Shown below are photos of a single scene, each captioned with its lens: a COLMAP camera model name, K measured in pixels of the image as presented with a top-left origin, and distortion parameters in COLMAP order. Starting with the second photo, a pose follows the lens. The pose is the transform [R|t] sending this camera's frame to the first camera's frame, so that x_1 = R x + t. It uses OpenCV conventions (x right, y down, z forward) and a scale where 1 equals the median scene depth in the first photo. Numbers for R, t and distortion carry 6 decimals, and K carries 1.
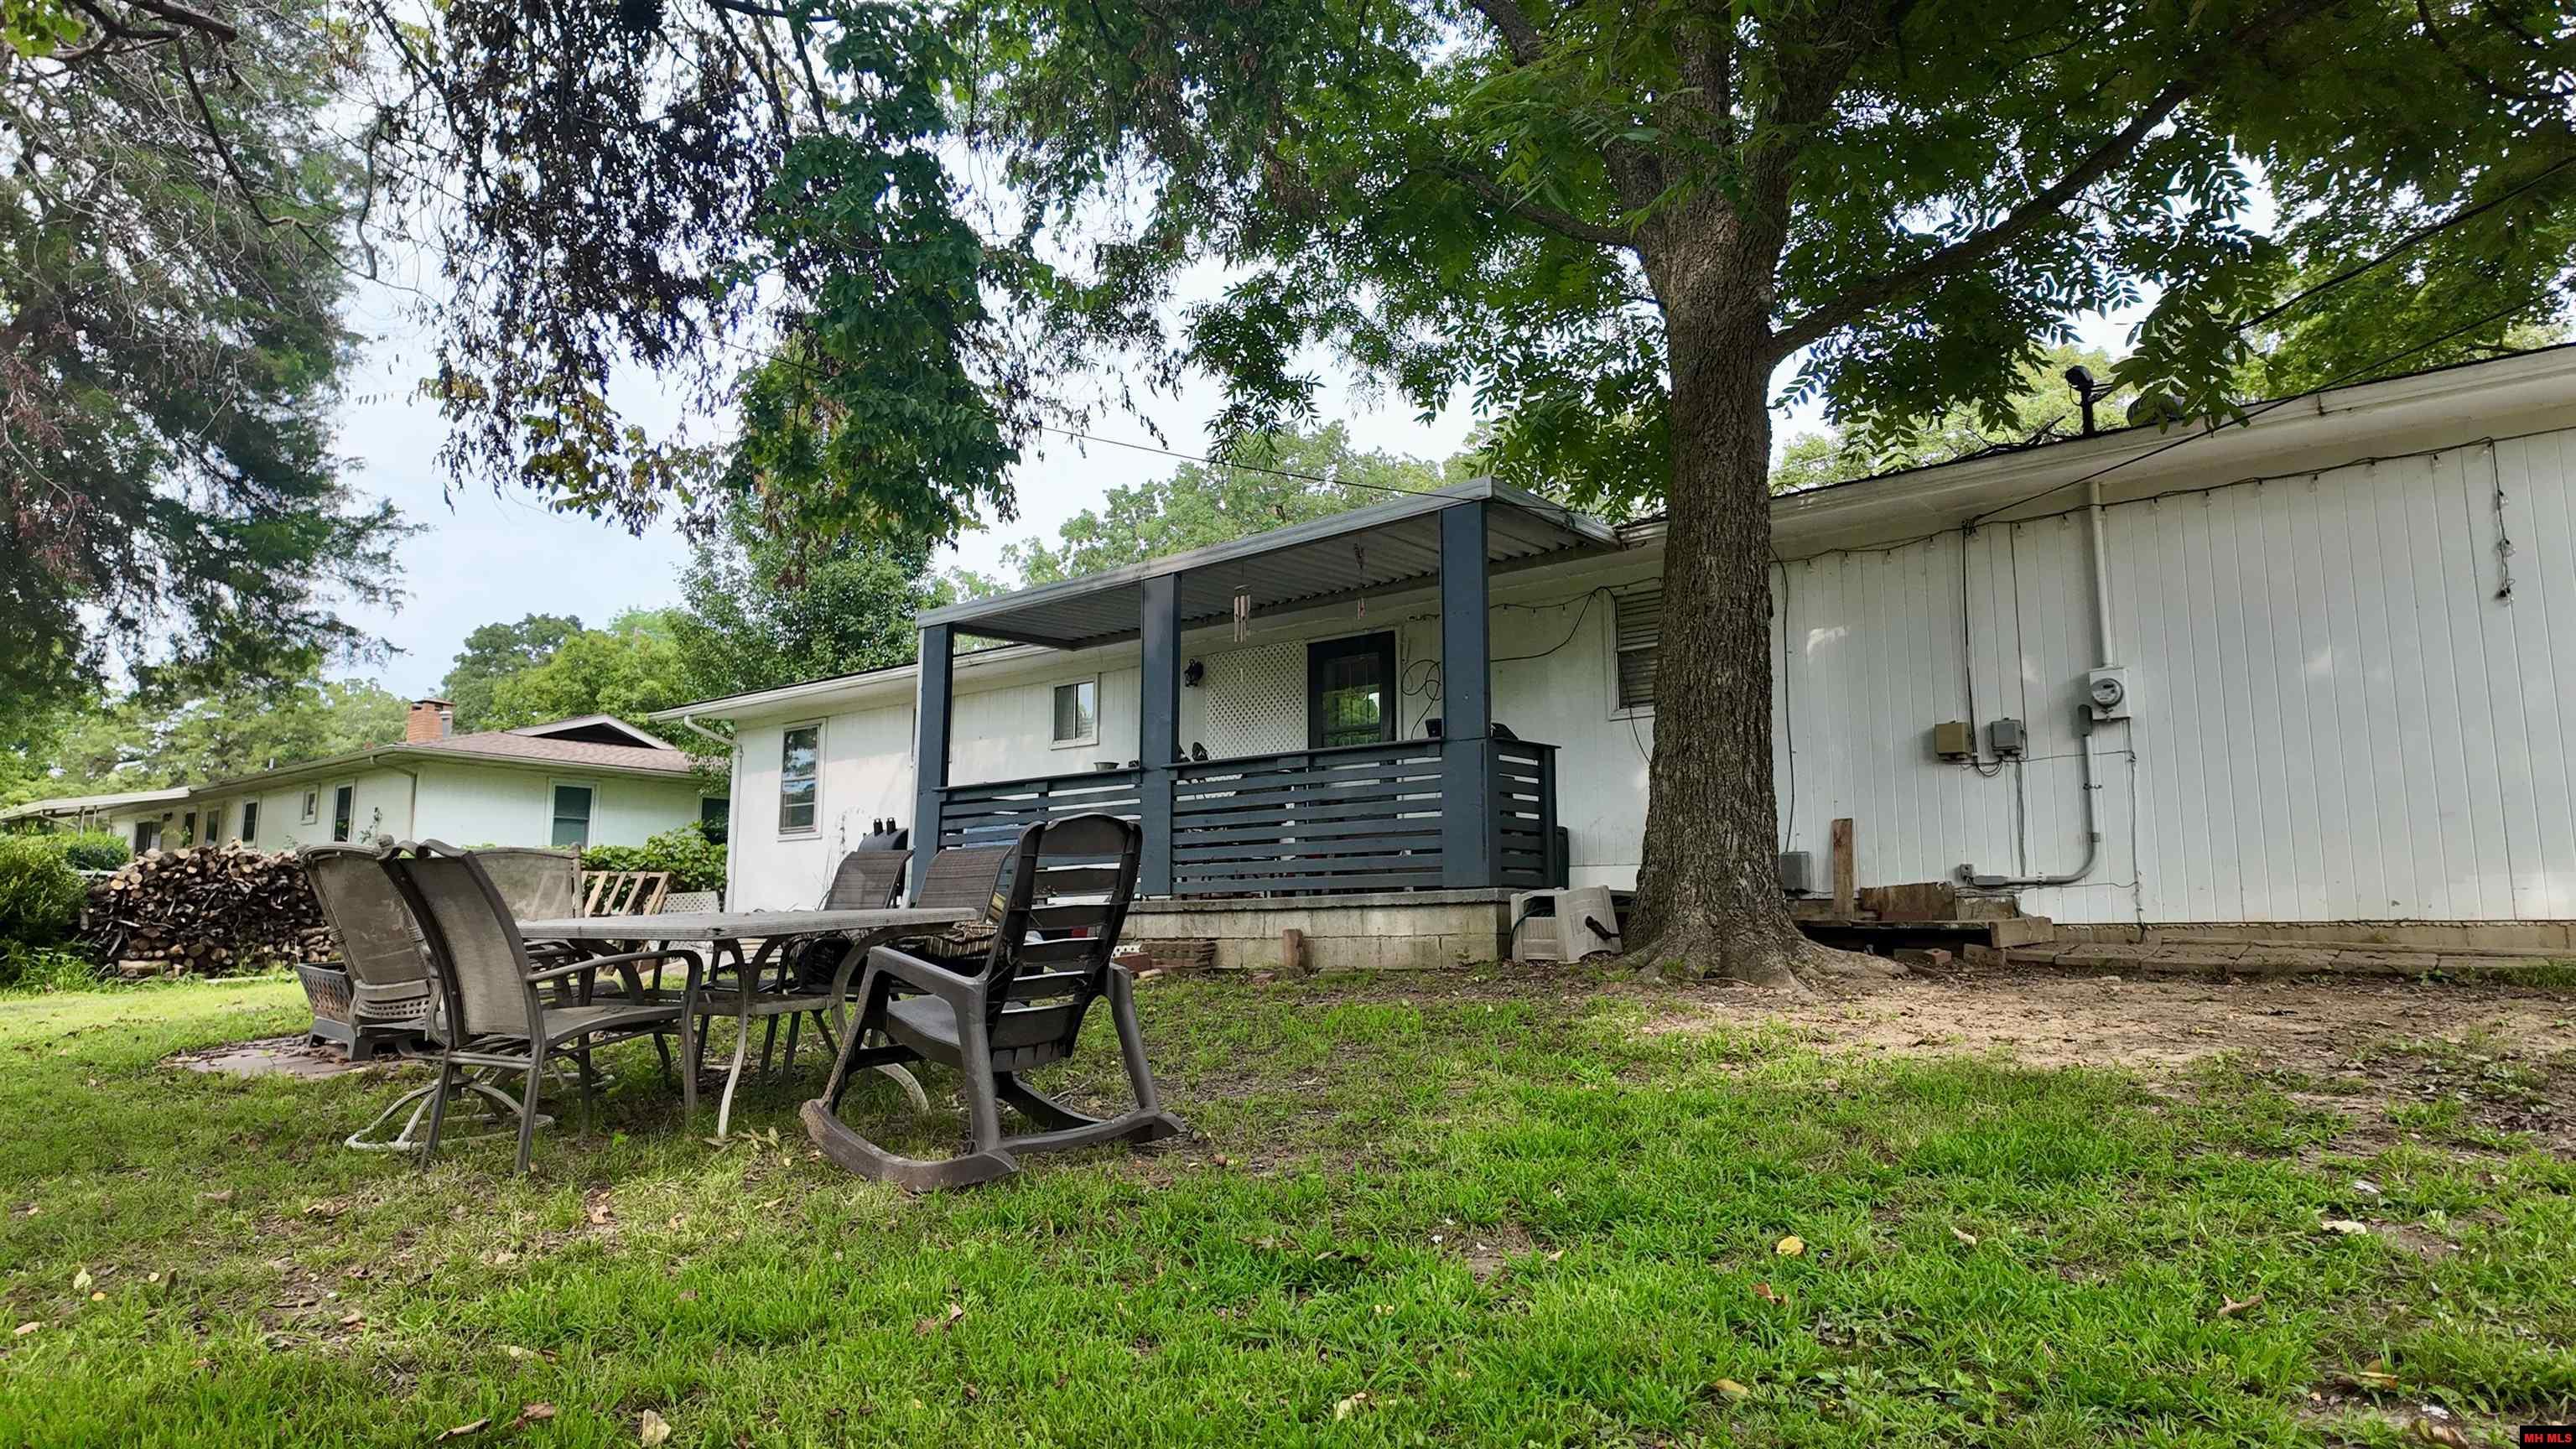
lens RADIAL K [[1497.8, 0, 1279.9], [0, 1497.8, 704.1], [0, 0, 1]] dist [0.029134, -0.023058]
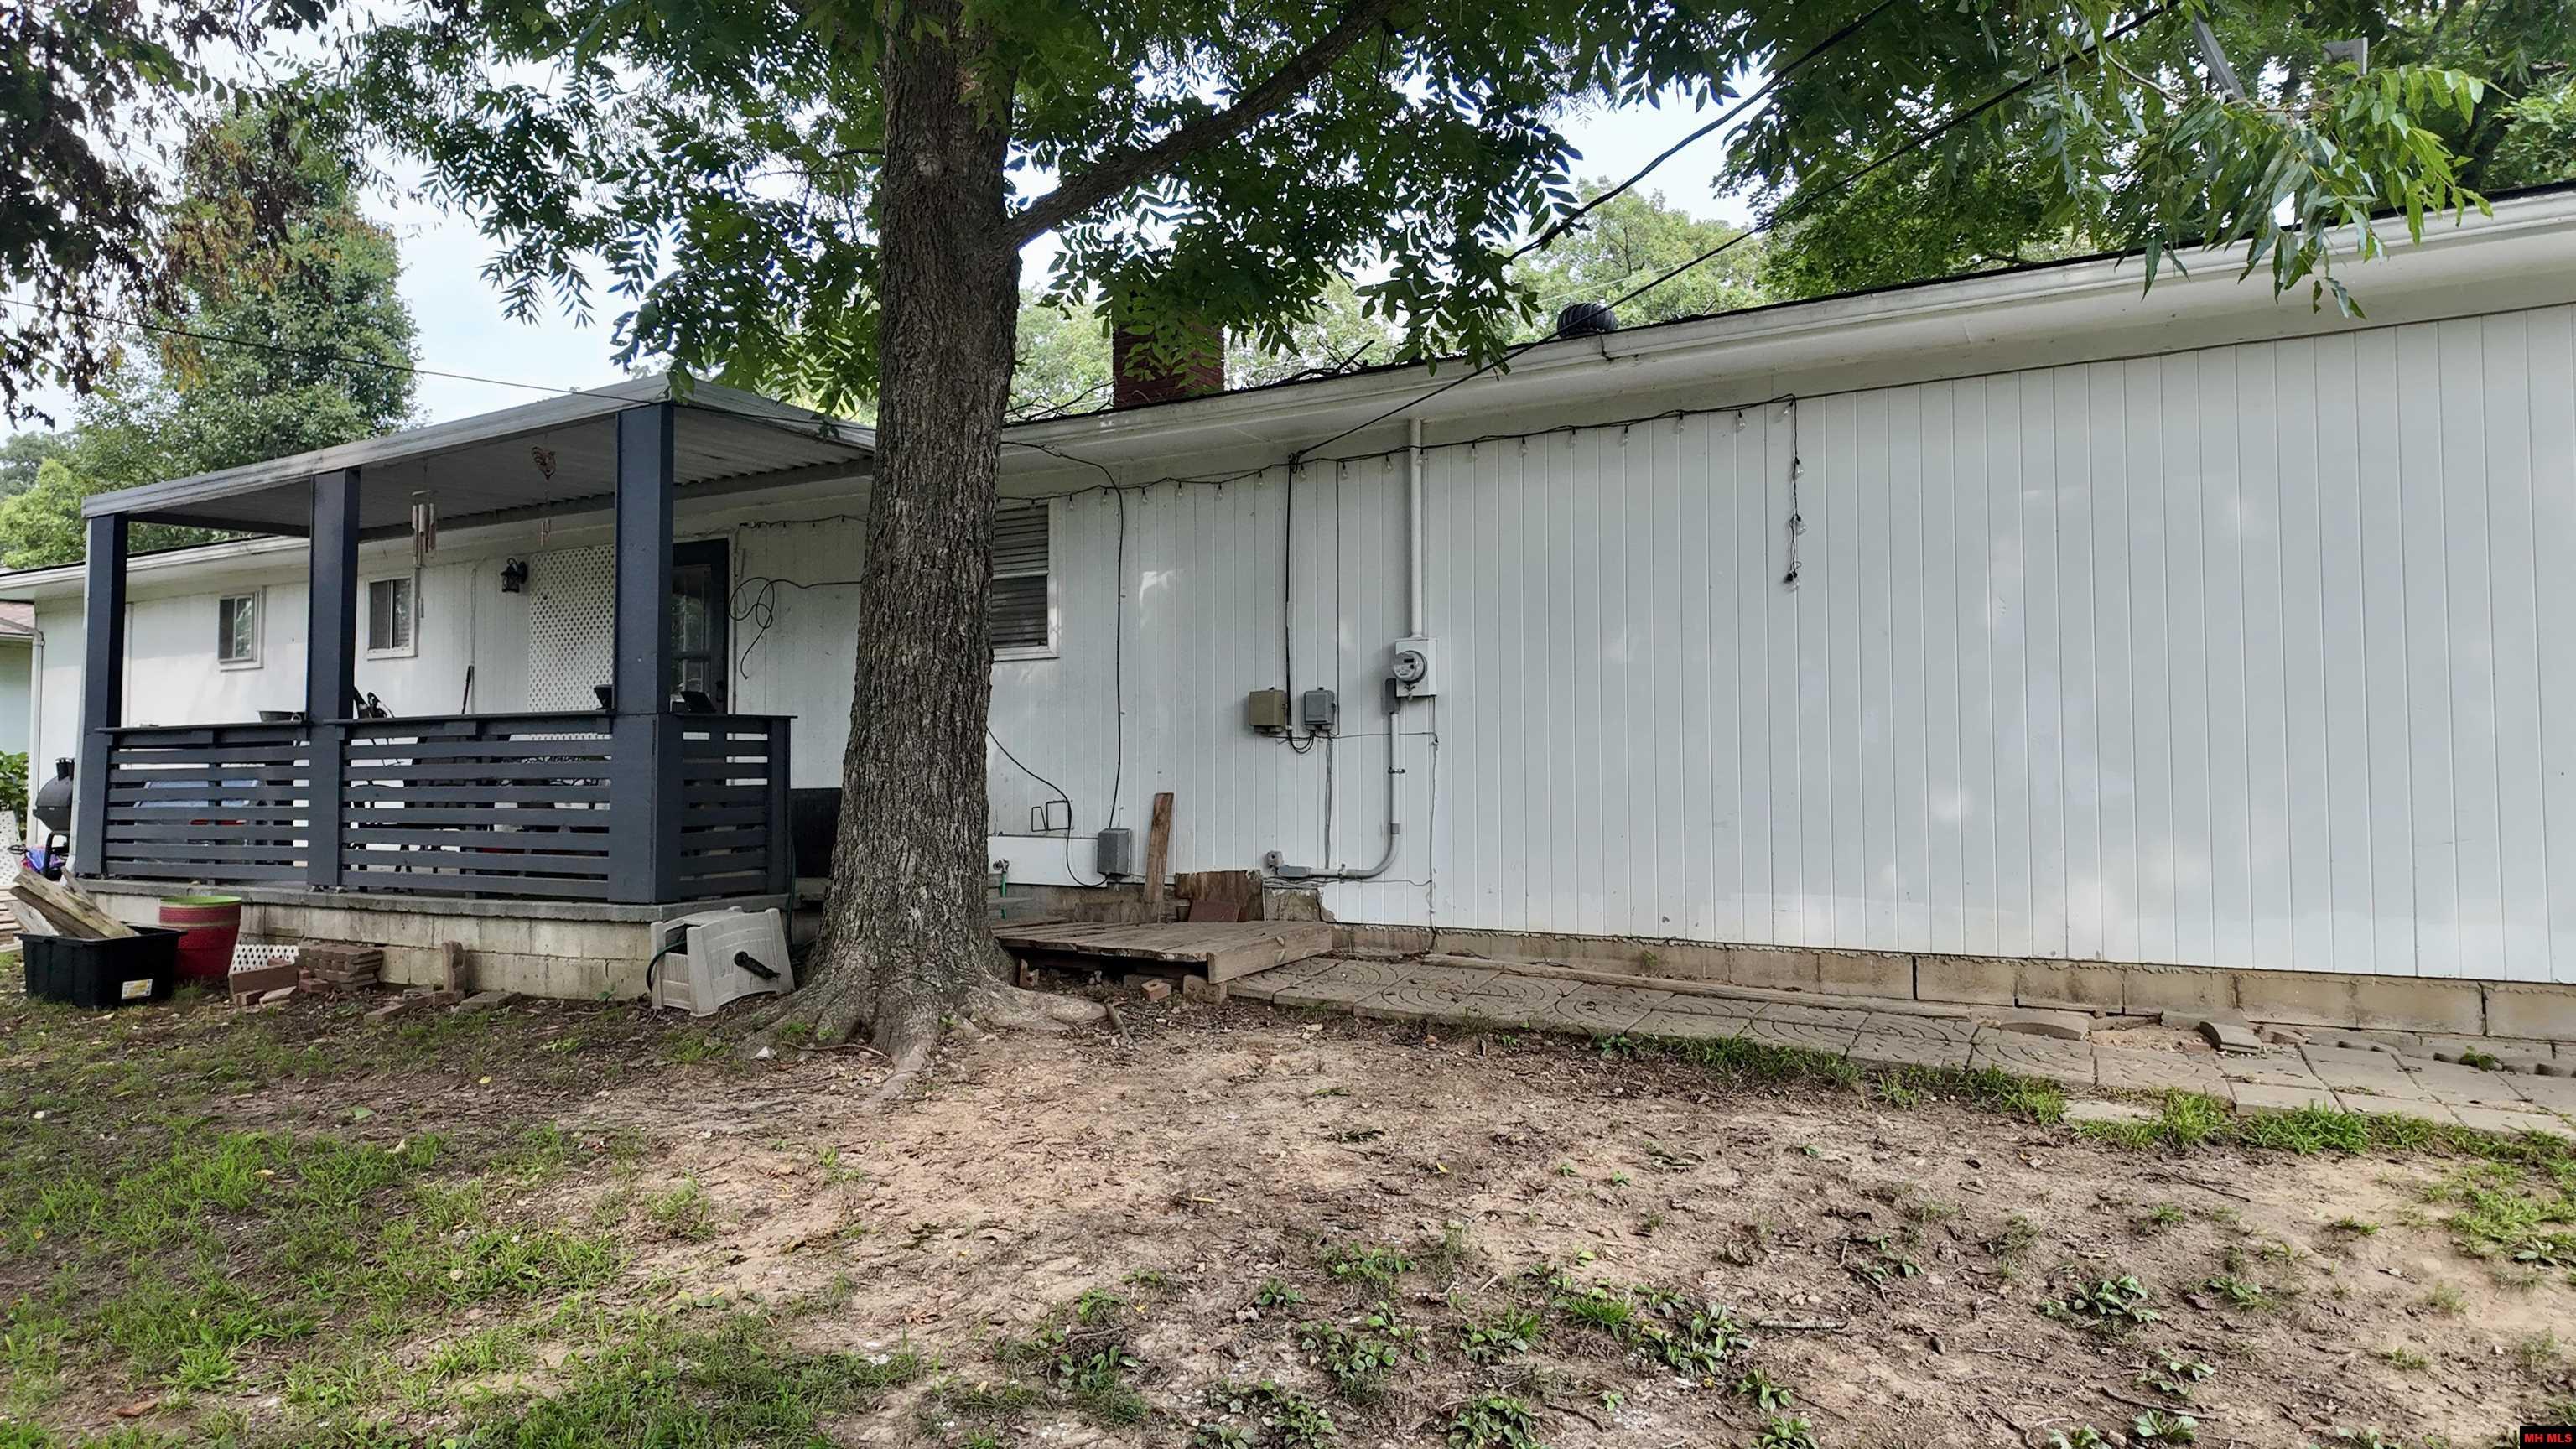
lens RADIAL K [[1497.8, 0, 1264.0], [0, 1497.8, 730.2], [0, 0, 1]] dist [0.029134, -0.023058]
pose [[0.982587, 0.003263, 0.185776, 0.294886], [-0.025330, 0.992864, 0.116534, -0.067784], [-0.184070, -0.119210, 0.975657, 0.161487]]
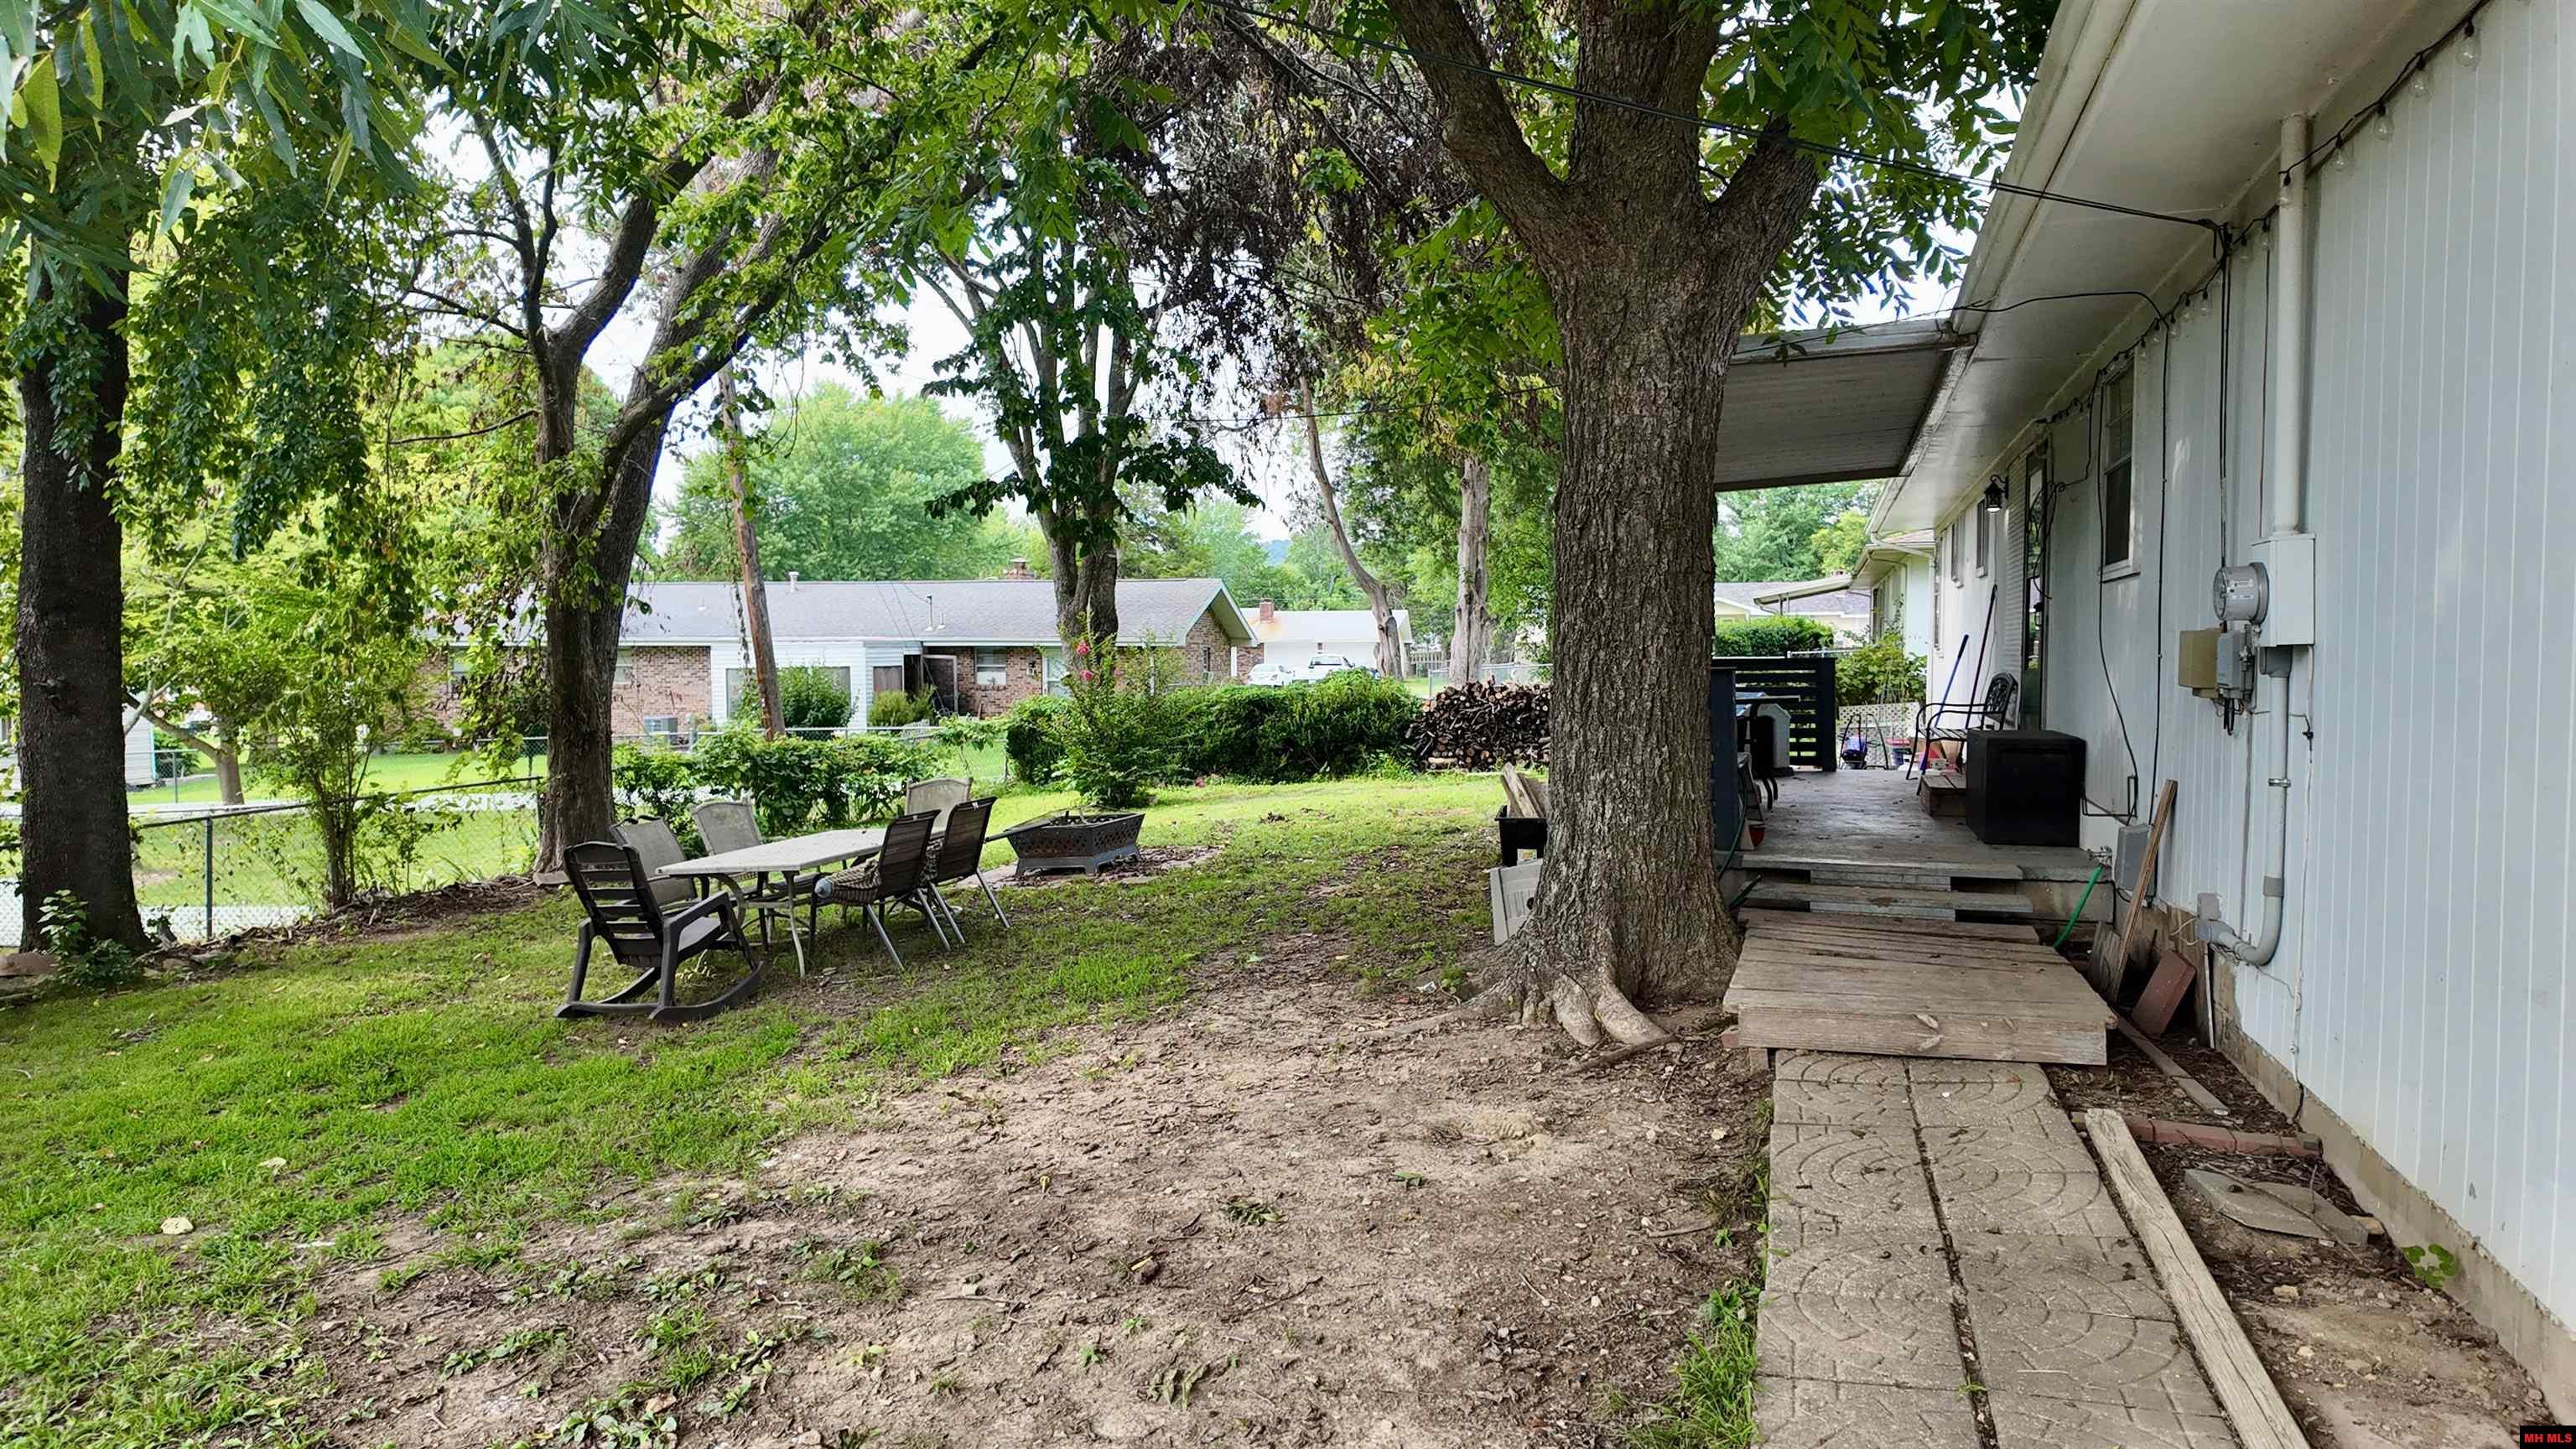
lens RADIAL K [[1497.8, 0, 1302.6], [0, 1497.8, 720.3], [0, 0, 1]] dist [0.029134, -0.023058]
pose [[0.362872, 0.042830, -0.930854, 0.808813], [0.153297, 0.982589, 0.104970, -0.062384], [0.919143, -0.180788, 0.349988, 0.500199]]
